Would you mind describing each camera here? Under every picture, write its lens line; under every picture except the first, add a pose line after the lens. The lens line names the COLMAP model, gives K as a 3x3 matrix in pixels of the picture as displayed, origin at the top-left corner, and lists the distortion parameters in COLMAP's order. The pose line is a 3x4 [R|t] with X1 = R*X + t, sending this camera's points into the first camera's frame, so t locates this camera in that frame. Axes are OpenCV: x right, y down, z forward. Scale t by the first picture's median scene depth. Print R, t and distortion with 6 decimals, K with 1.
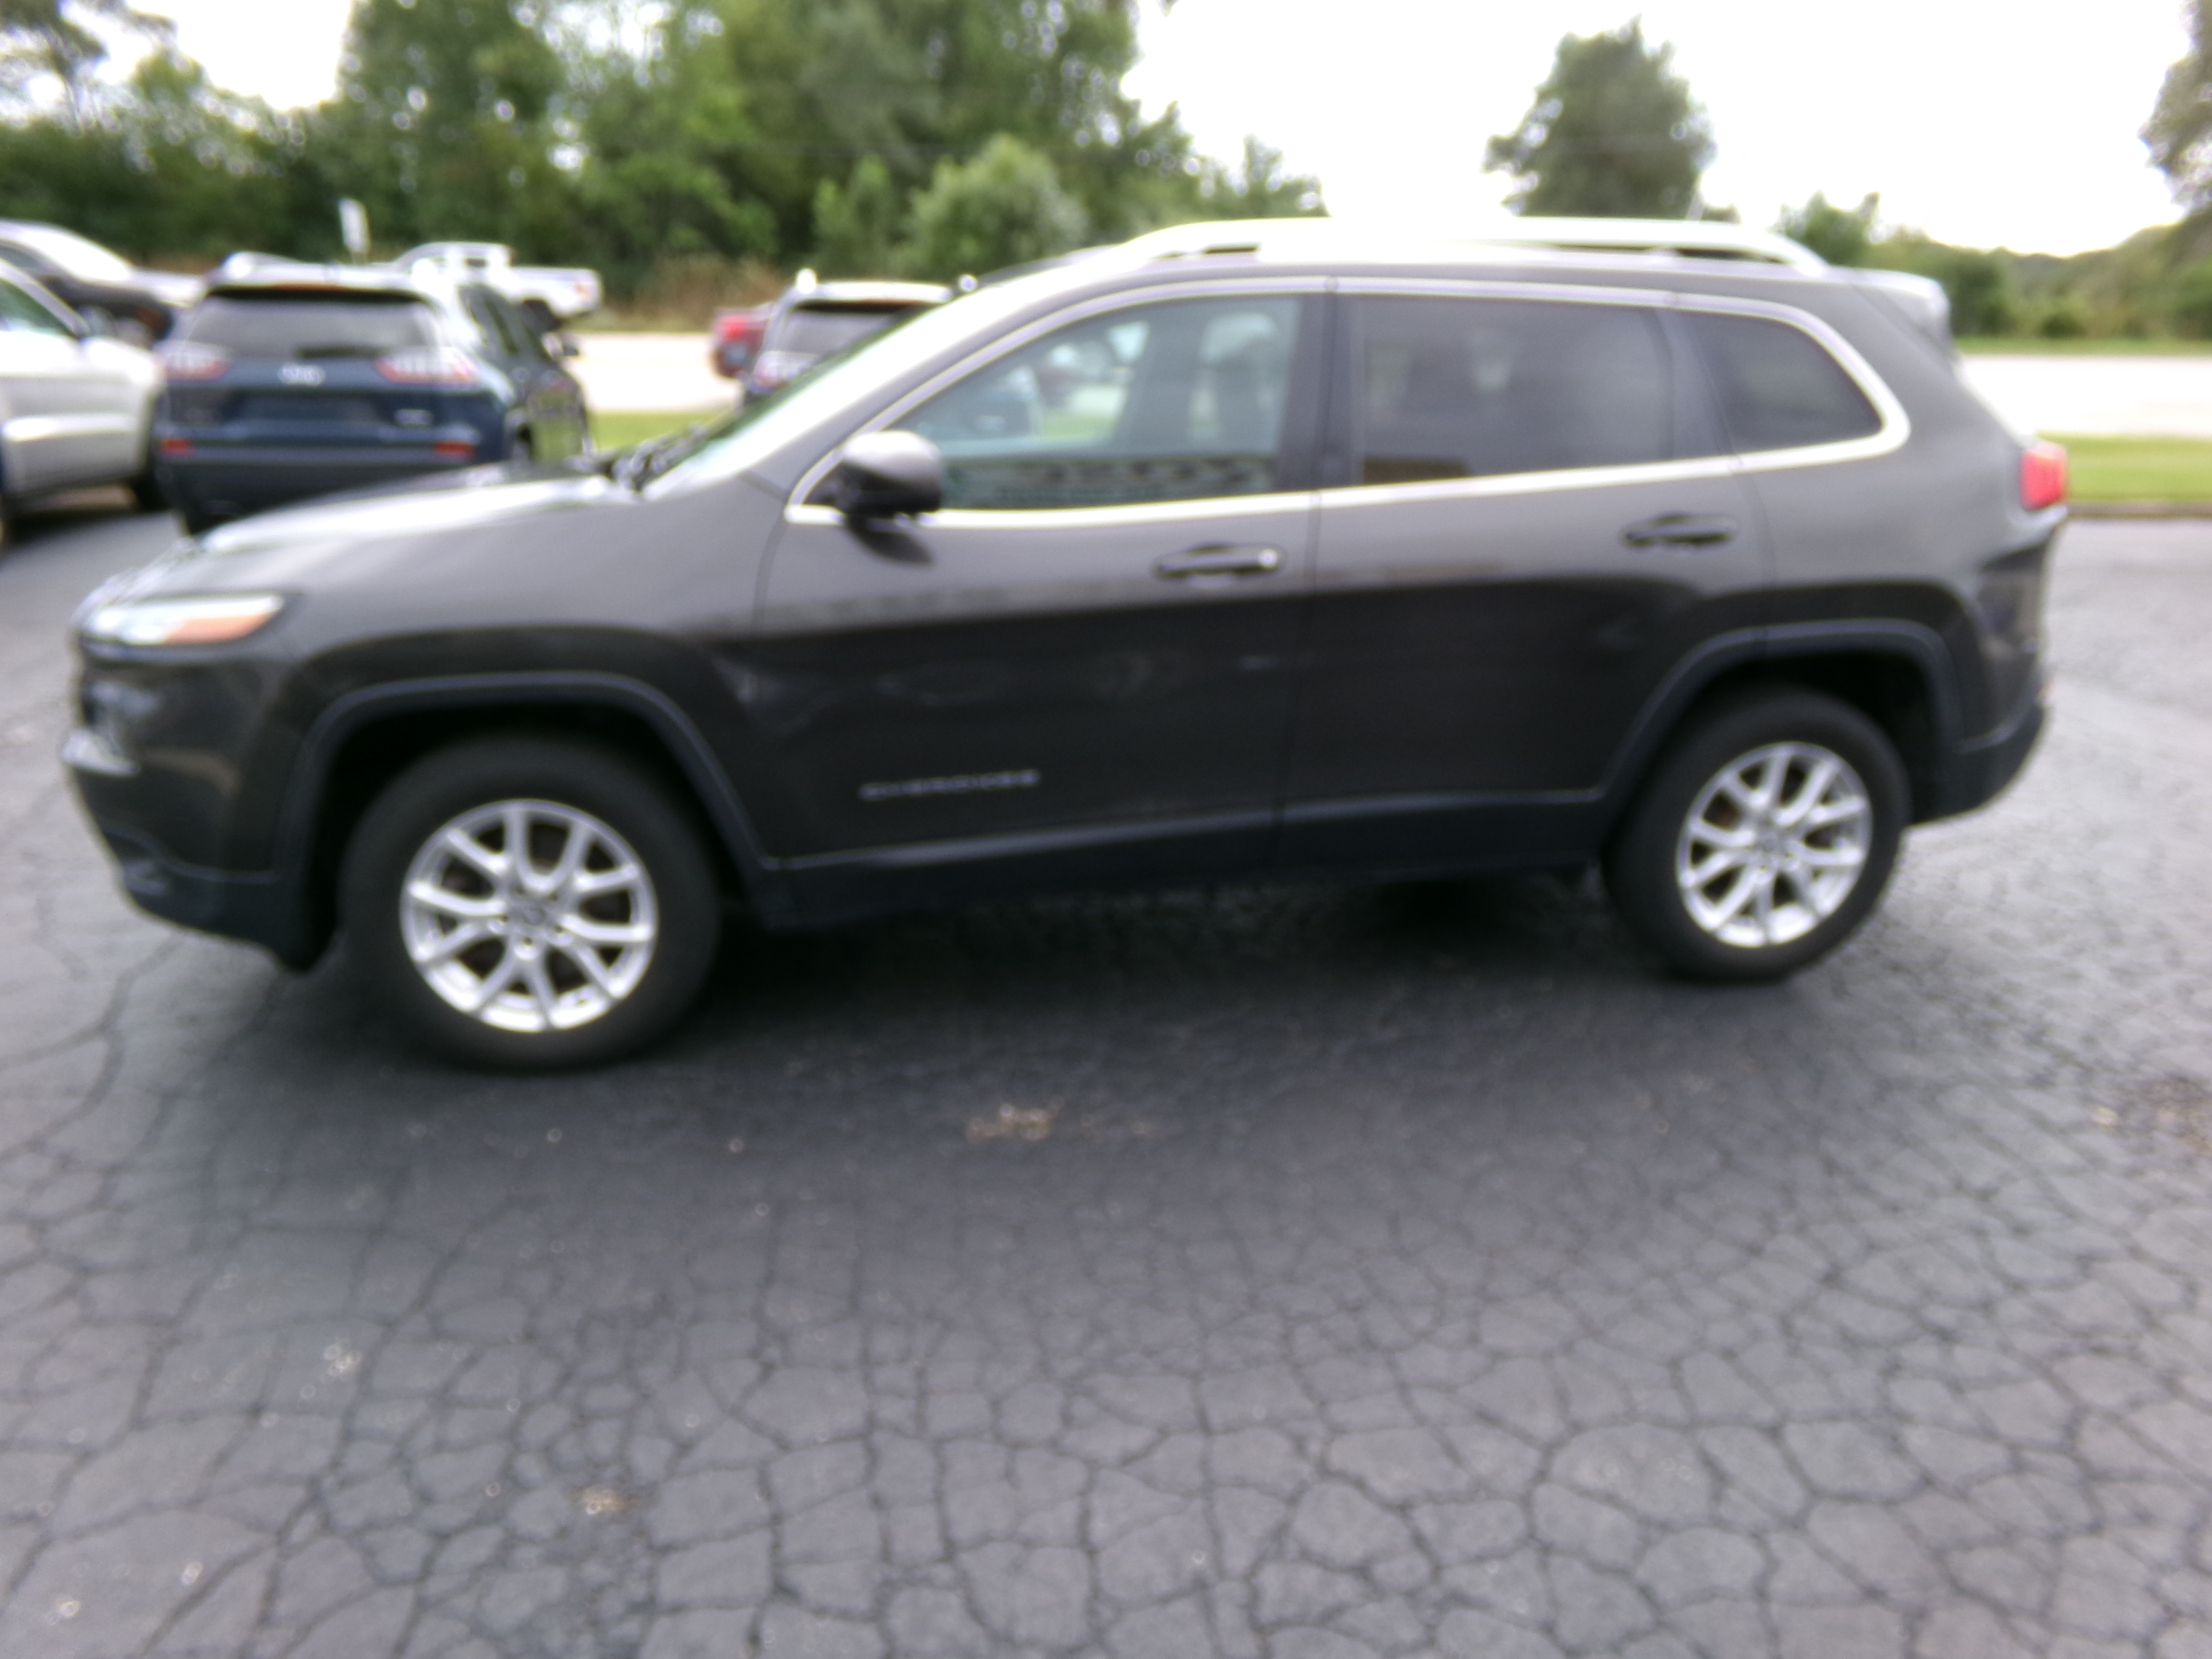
lens RADIAL K [[1540.9, 0, 1097.0], [0, 1540.9, 831.7], [0, 0, 1]] dist [0.011715, 0.004017]
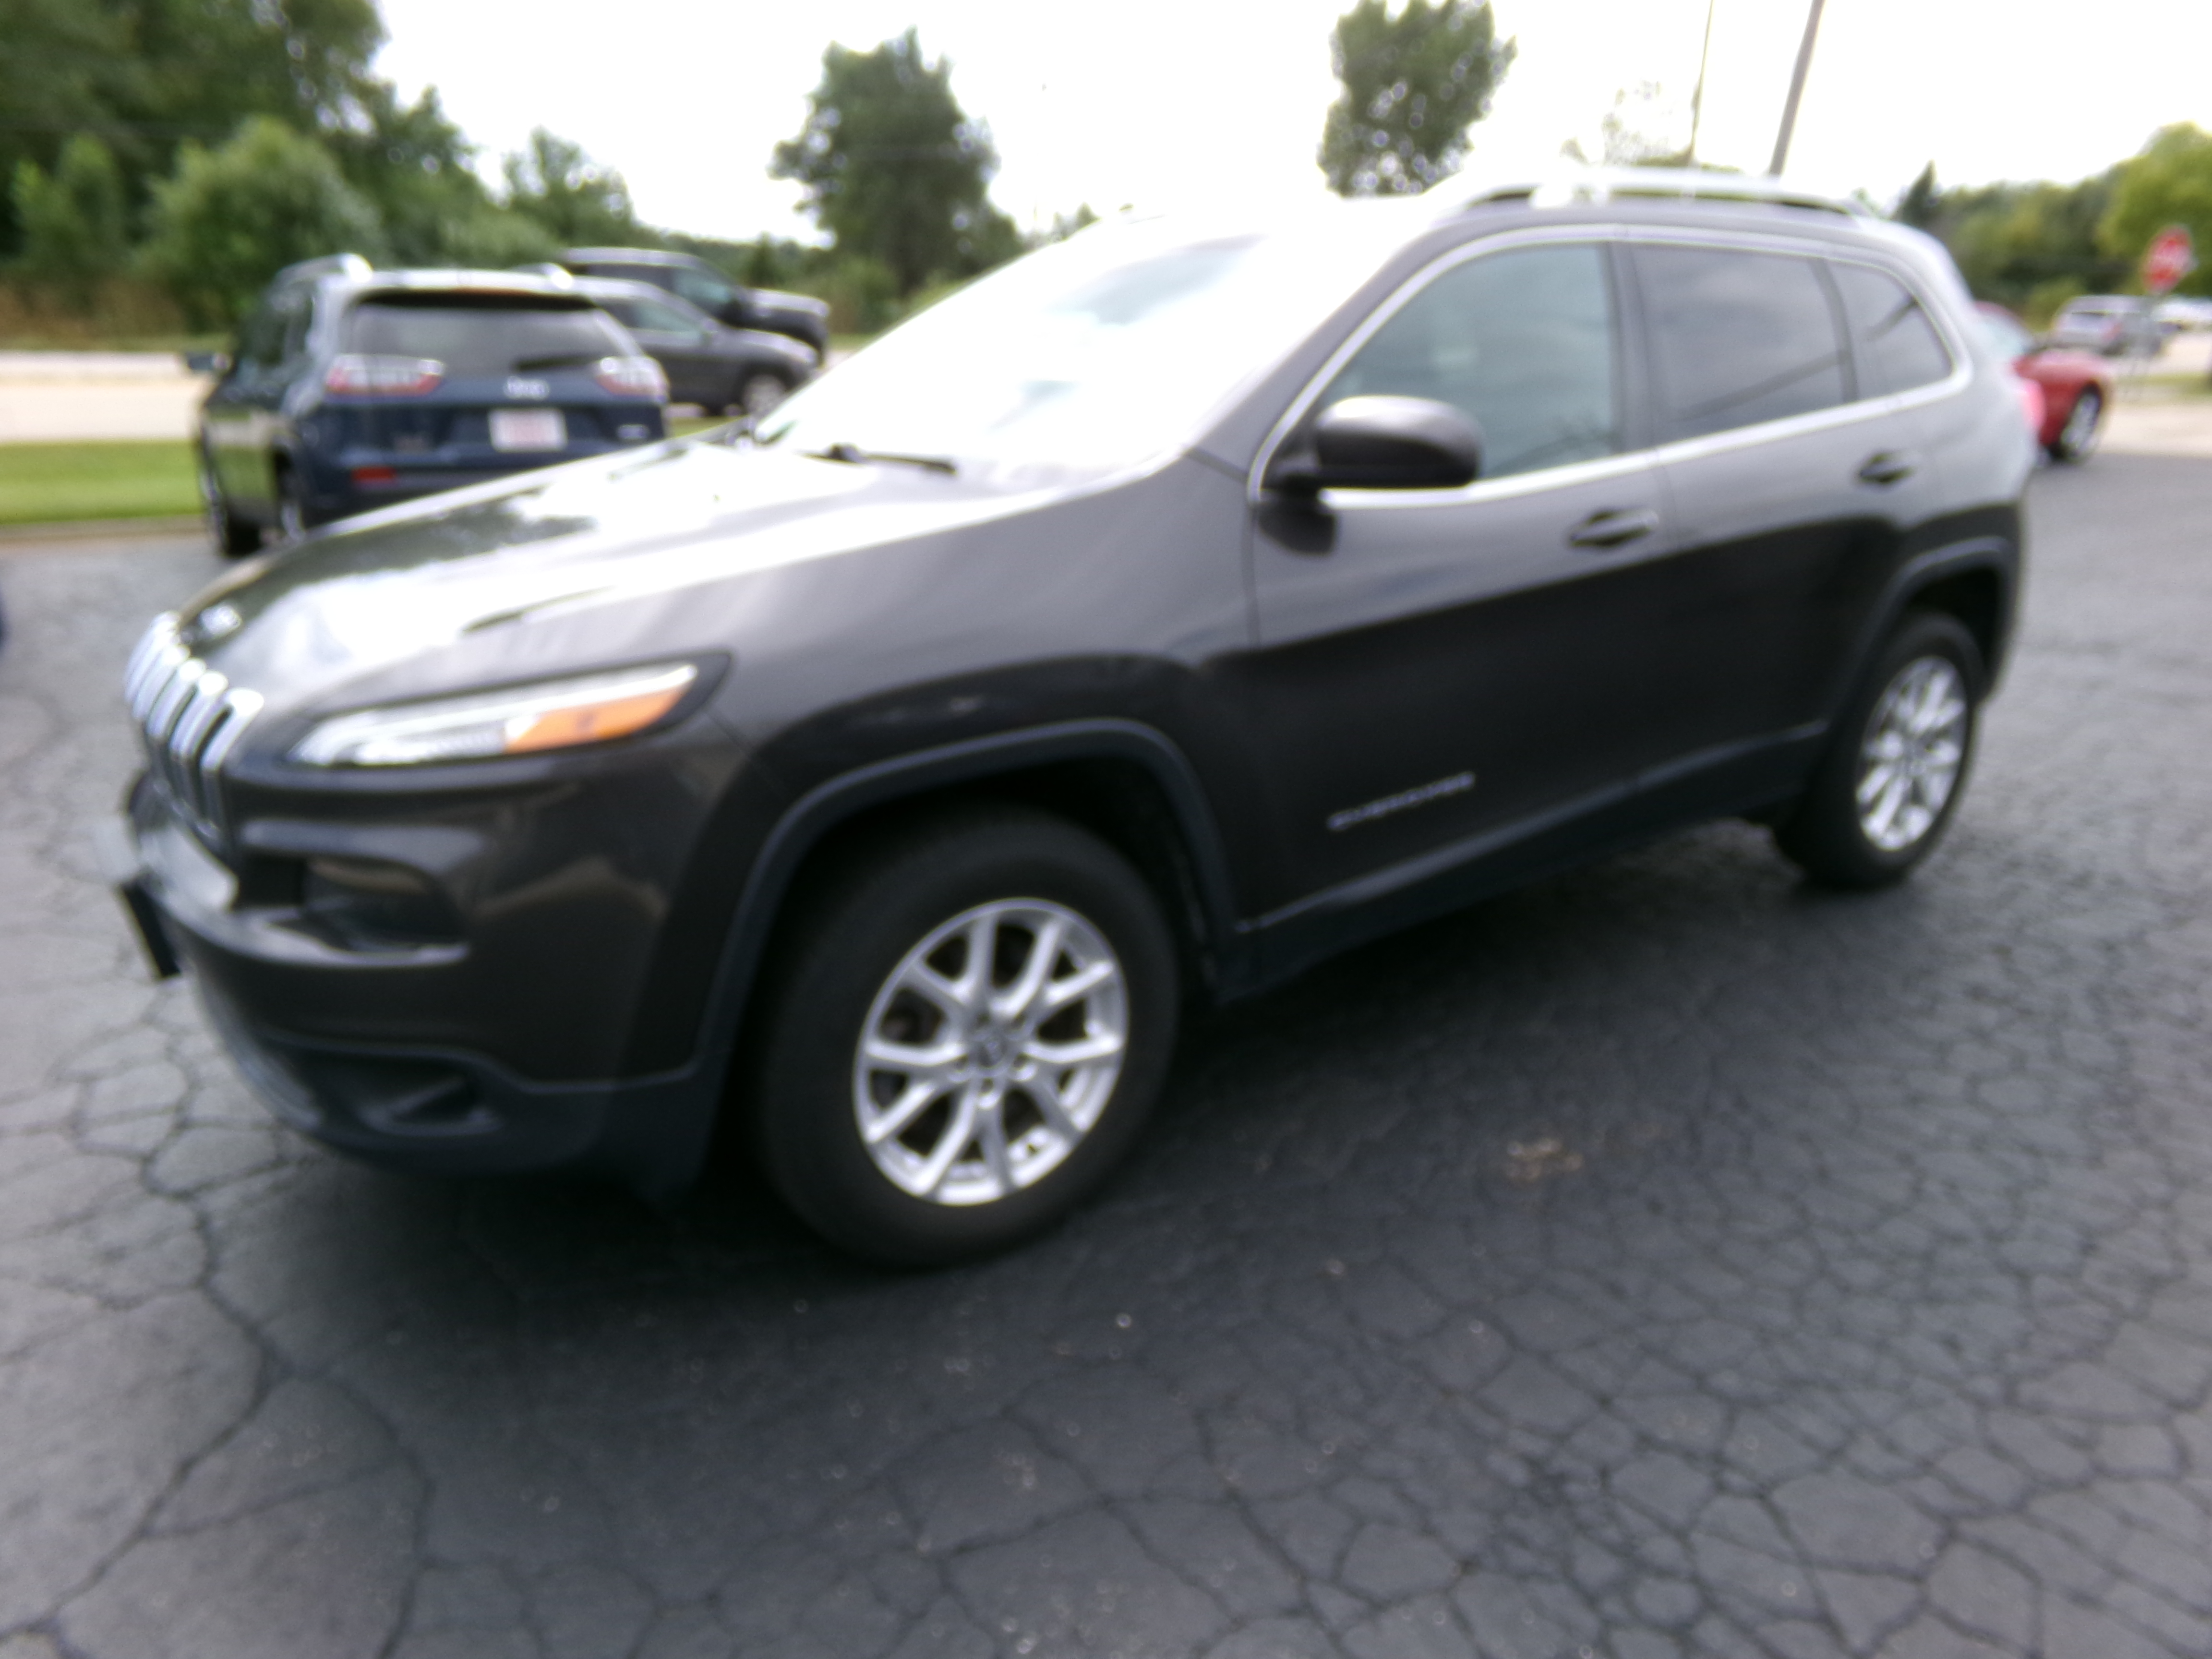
lens RADIAL K [[1540.9, 0, 1109.5], [0, 1540.9, 823.4], [0, 0, 1]] dist [0.011715, 0.004017]
pose [[0.893652, -0.151850, 0.422288, -0.600510], [0.155951, 0.987447, 0.025049, -0.064406], [-0.420791, 0.043471, 0.906115, 0.273463]]
